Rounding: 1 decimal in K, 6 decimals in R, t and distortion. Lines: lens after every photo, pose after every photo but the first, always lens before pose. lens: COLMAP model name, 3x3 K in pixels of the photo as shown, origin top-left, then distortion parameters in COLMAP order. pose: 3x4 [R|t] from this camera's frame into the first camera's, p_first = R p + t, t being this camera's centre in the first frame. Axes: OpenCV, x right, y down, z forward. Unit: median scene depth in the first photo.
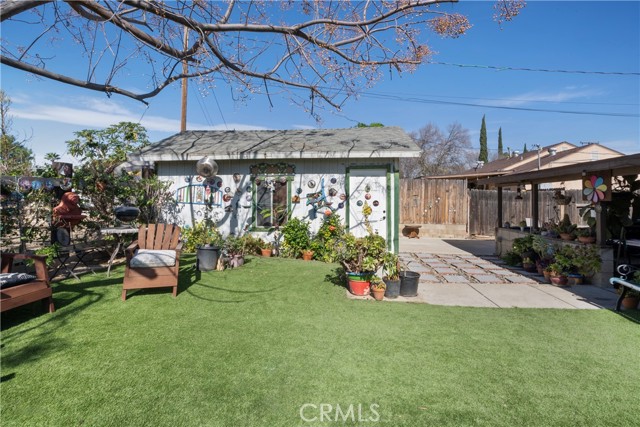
lens RADIAL K [[297.1, 0, 320.7], [0, 297.1, 196.2], [0, 0, 1]] dist [0.000436, 0.000130]
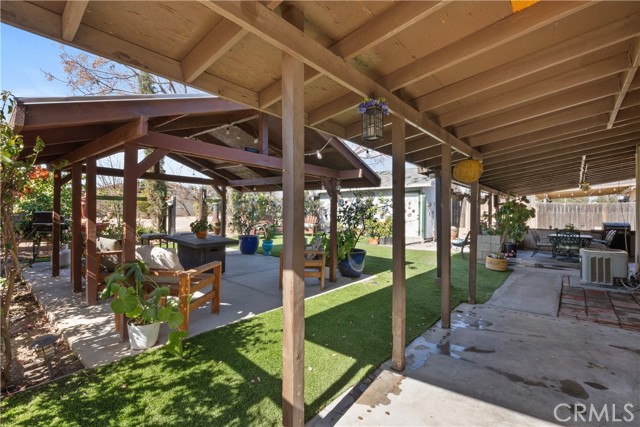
lens RADIAL K [[301.2, 0, 320.0], [0, 301.2, 213.5], [0, 0, 1]] dist [0.000192, 0.000007]
pose [[0.815381, 0.001488, -0.578923, 0.806690], [-0.001386, 0.999999, 0.000617, 0.039045], [0.578924, 0.000299, 0.815382, -0.901495]]
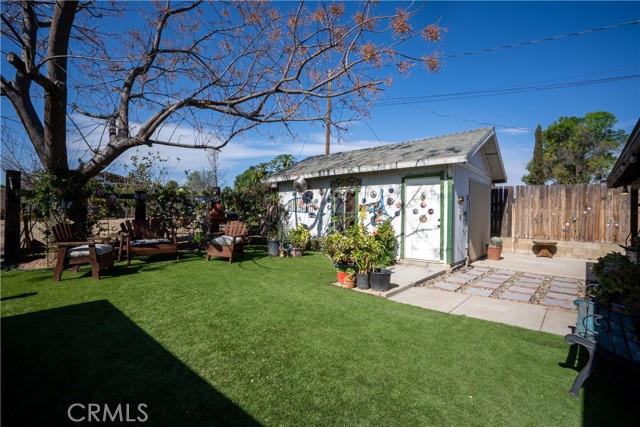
lens RADIAL K [[301.1, 0, 320.0], [0, 301.1, 213.5], [0, 0, 1]] dist [-0.040851, -0.000039]
pose [[0.795236, 0.003814, -0.606288, 0.497201], [0.002009, 0.999958, 0.008926, 0.020427], [0.606296, -0.008317, 0.795195, -0.021975]]
